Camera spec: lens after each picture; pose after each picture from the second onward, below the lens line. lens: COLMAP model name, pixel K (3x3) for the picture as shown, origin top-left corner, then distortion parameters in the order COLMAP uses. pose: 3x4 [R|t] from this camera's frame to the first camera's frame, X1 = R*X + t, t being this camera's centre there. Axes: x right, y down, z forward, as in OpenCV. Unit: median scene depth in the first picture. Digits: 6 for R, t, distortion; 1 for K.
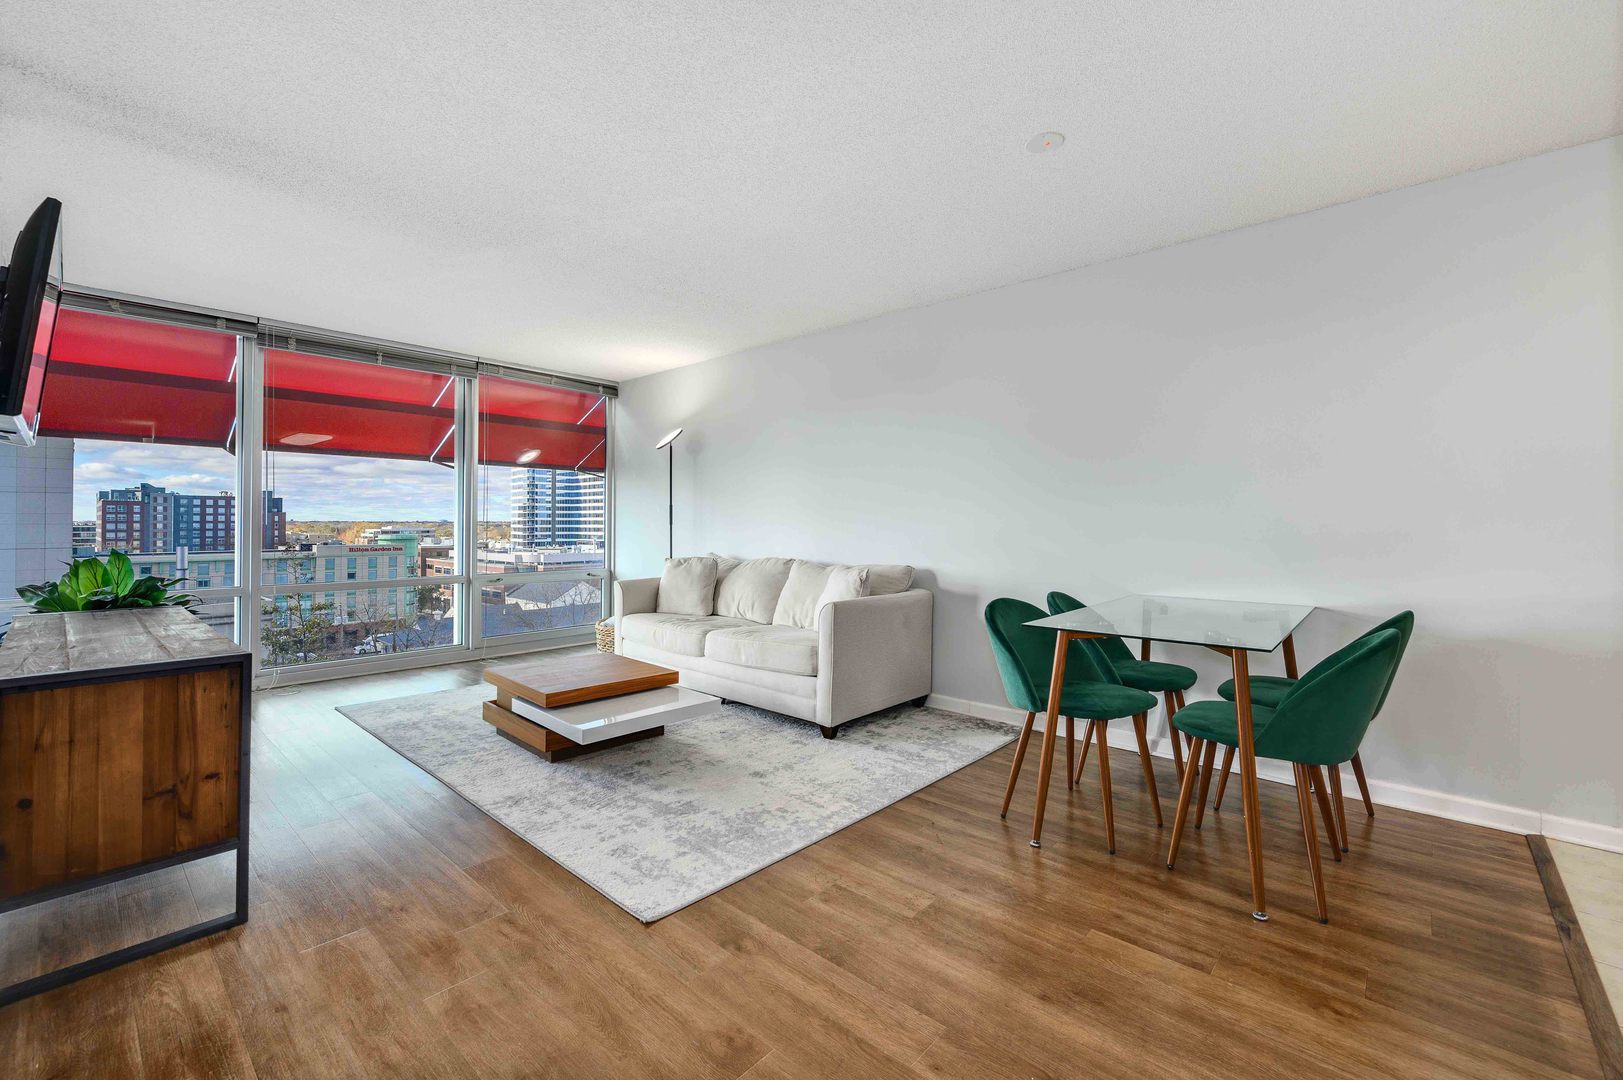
lens RADIAL K [[696.7, 0, 817.2], [0, 696.7, 517.9], [0, 0, 1]] dist [-0.000048, 0.000420]
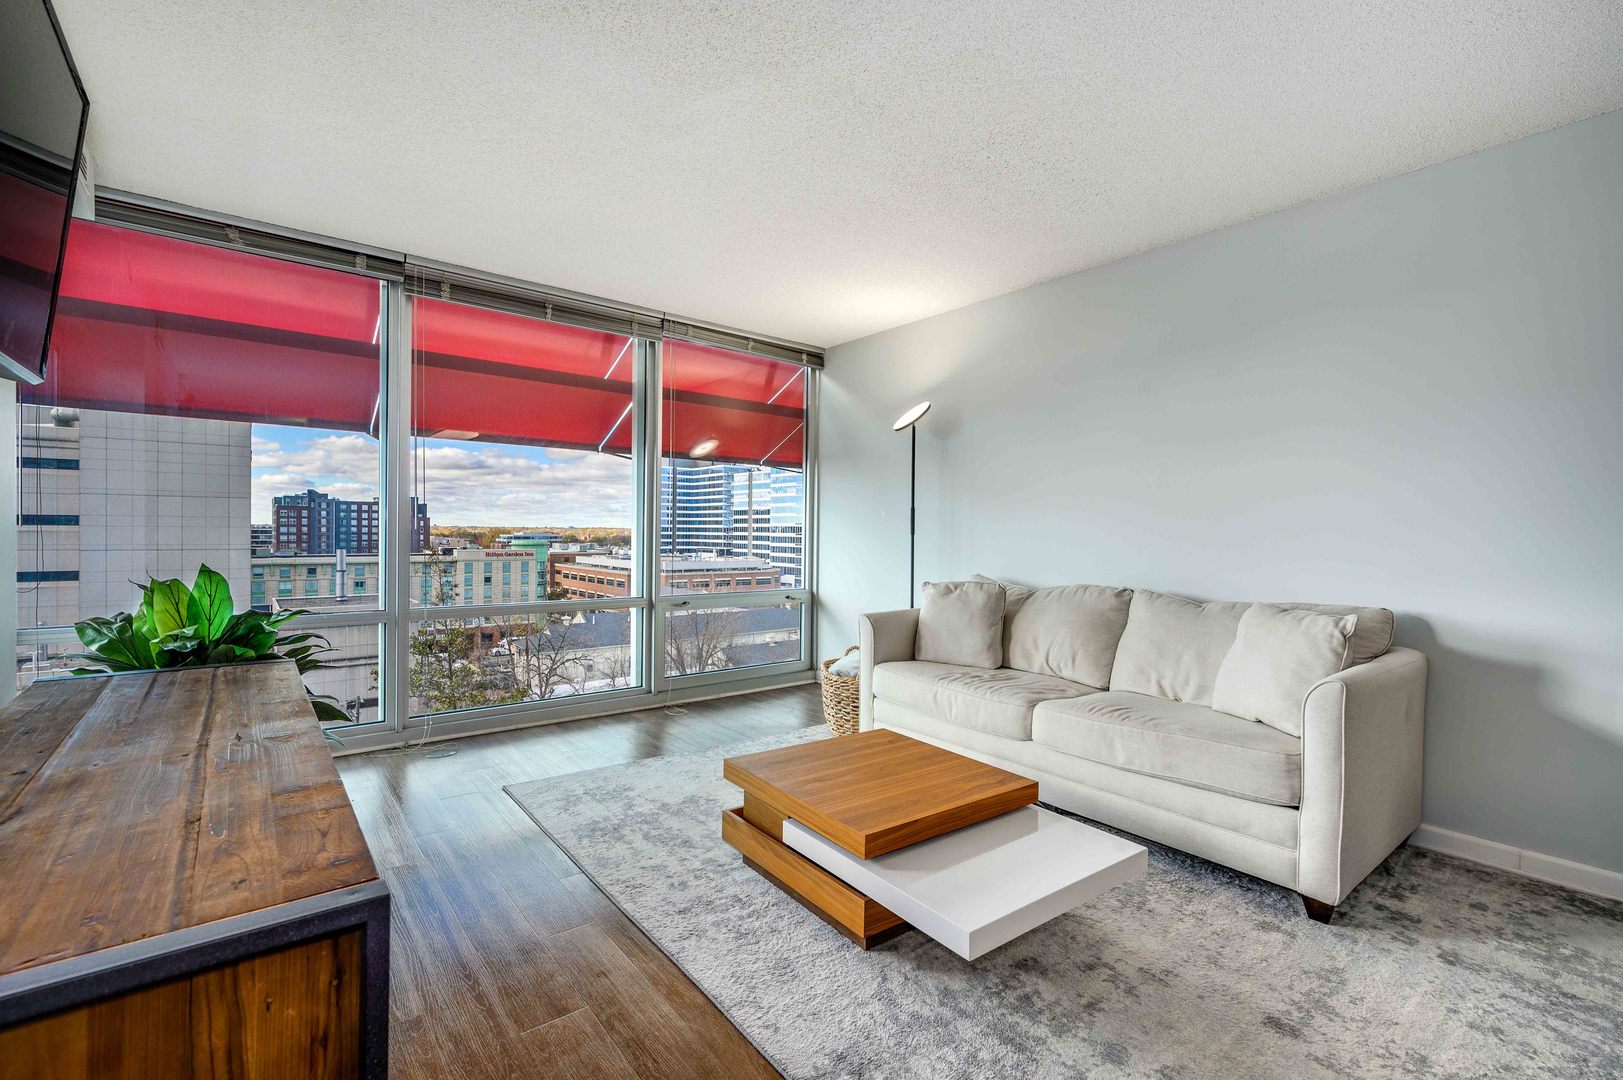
lens RADIAL K [[738.9, 0, 825.3], [0, 738.9, 539.9], [0, 0, 1]] dist [0.003143, 0.000419]
pose [[0.987083, 0.011157, -0.159819, -0.237631], [-0.008308, 0.999795, 0.018486, 0.002591], [0.159992, -0.016920, 0.986973, 0.296504]]
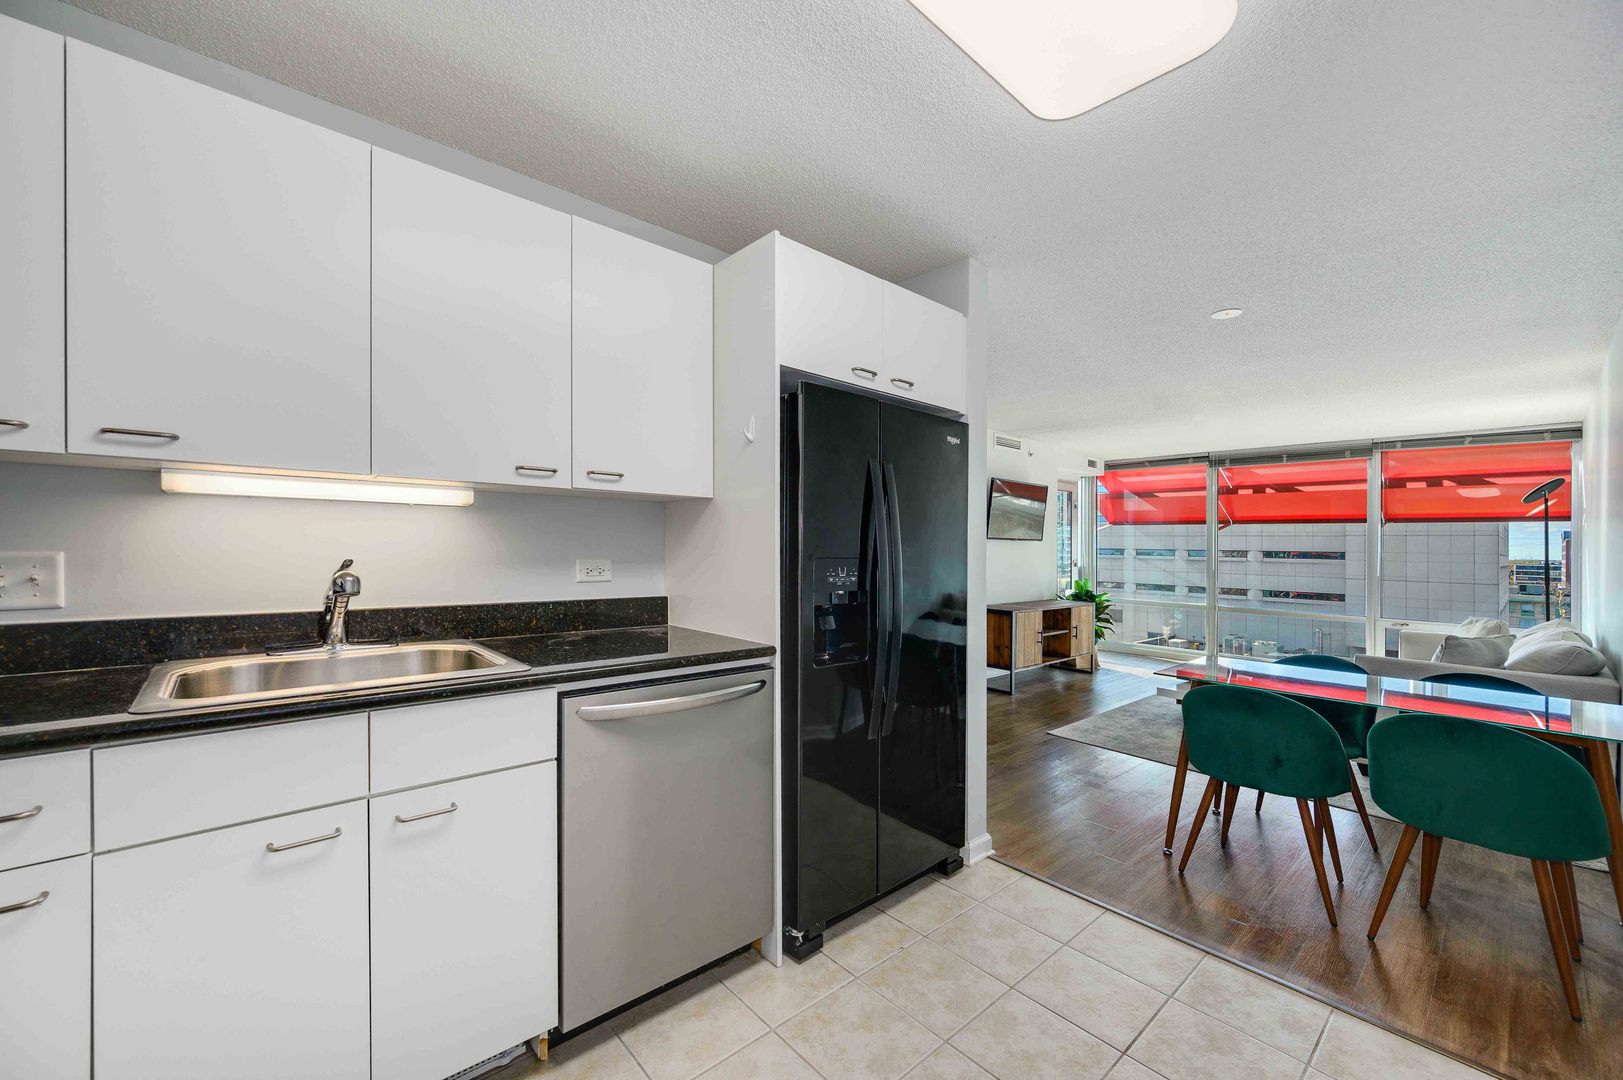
lens RADIAL K [[636.0, 0, 811.6], [0, 636.0, 525.6], [0, 0, 1]] dist [0.001747, 0.000169]
pose [[-0.099057, -0.036431, -0.994415, 0.968639], [-0.011221, 0.999307, -0.035492, -0.036325], [0.995018, 0.007642, -0.099397, 0.164696]]
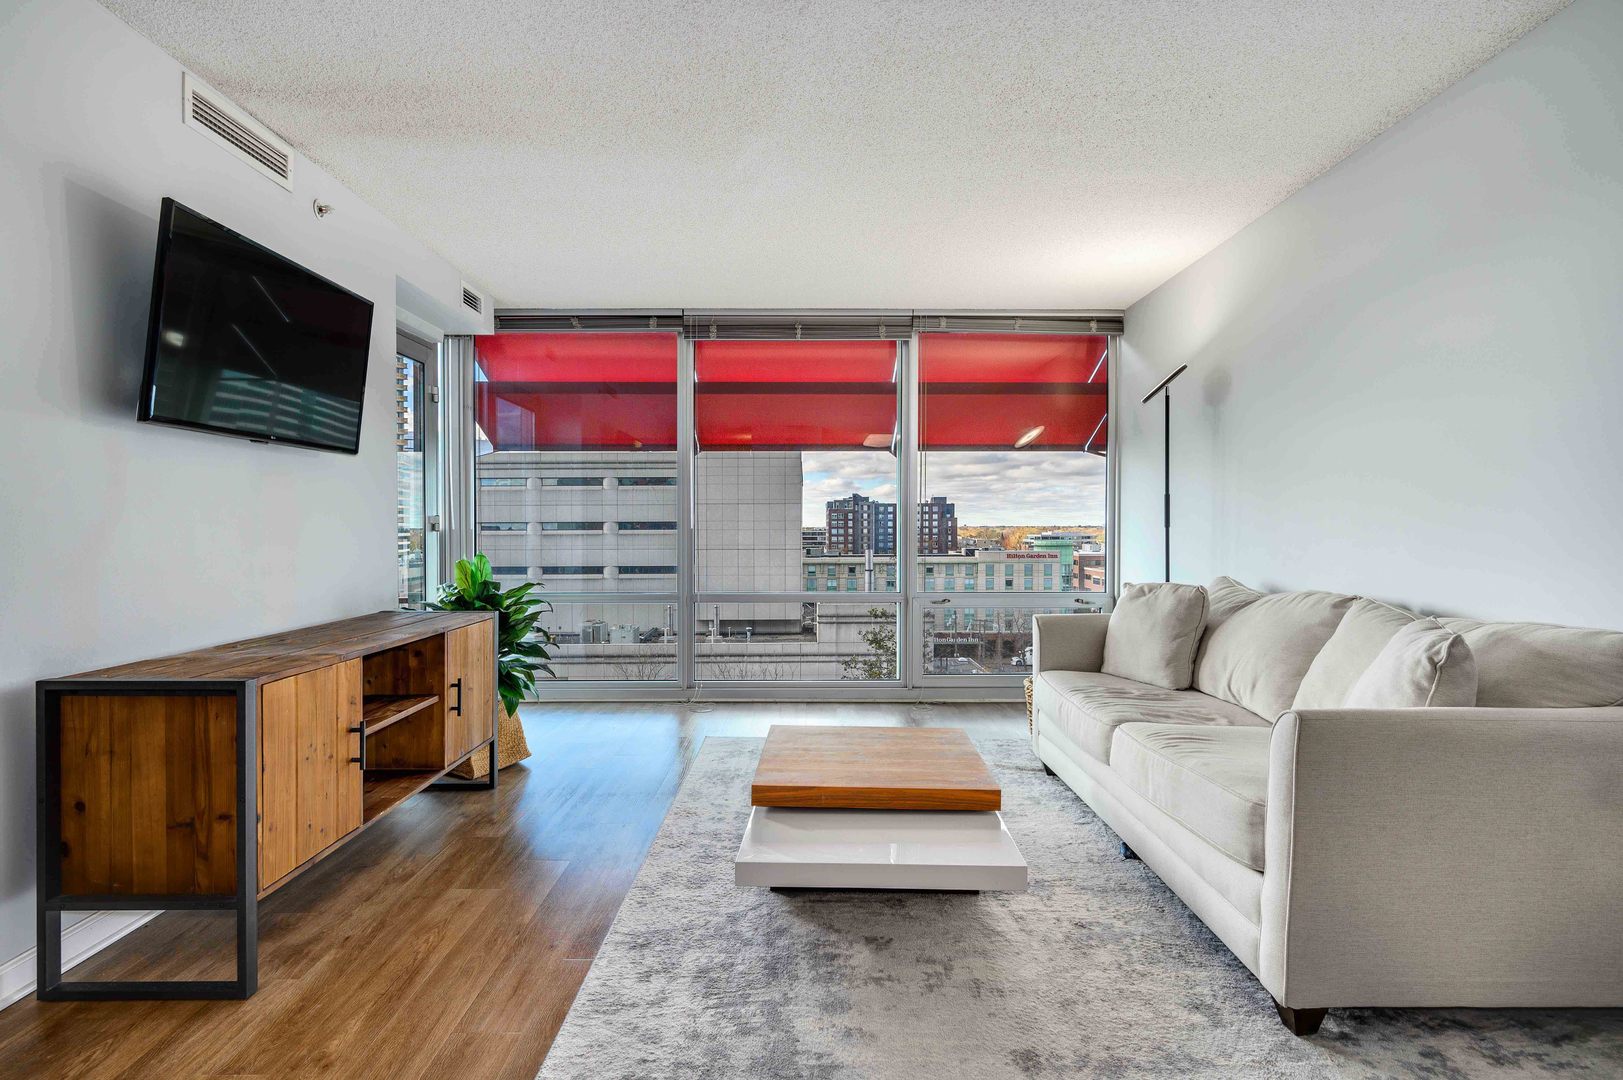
lens RADIAL K [[848.0, 0, 787.9], [0, 848.0, 536.0], [0, 0, 1]] dist [0.005173, -0.000533]
pose [[0.660967, 0.004144, -0.750404, 0.166898], [0.009102, 0.999867, 0.013539, 0.006188], [0.750360, -0.015779, 0.660841, 0.363248]]
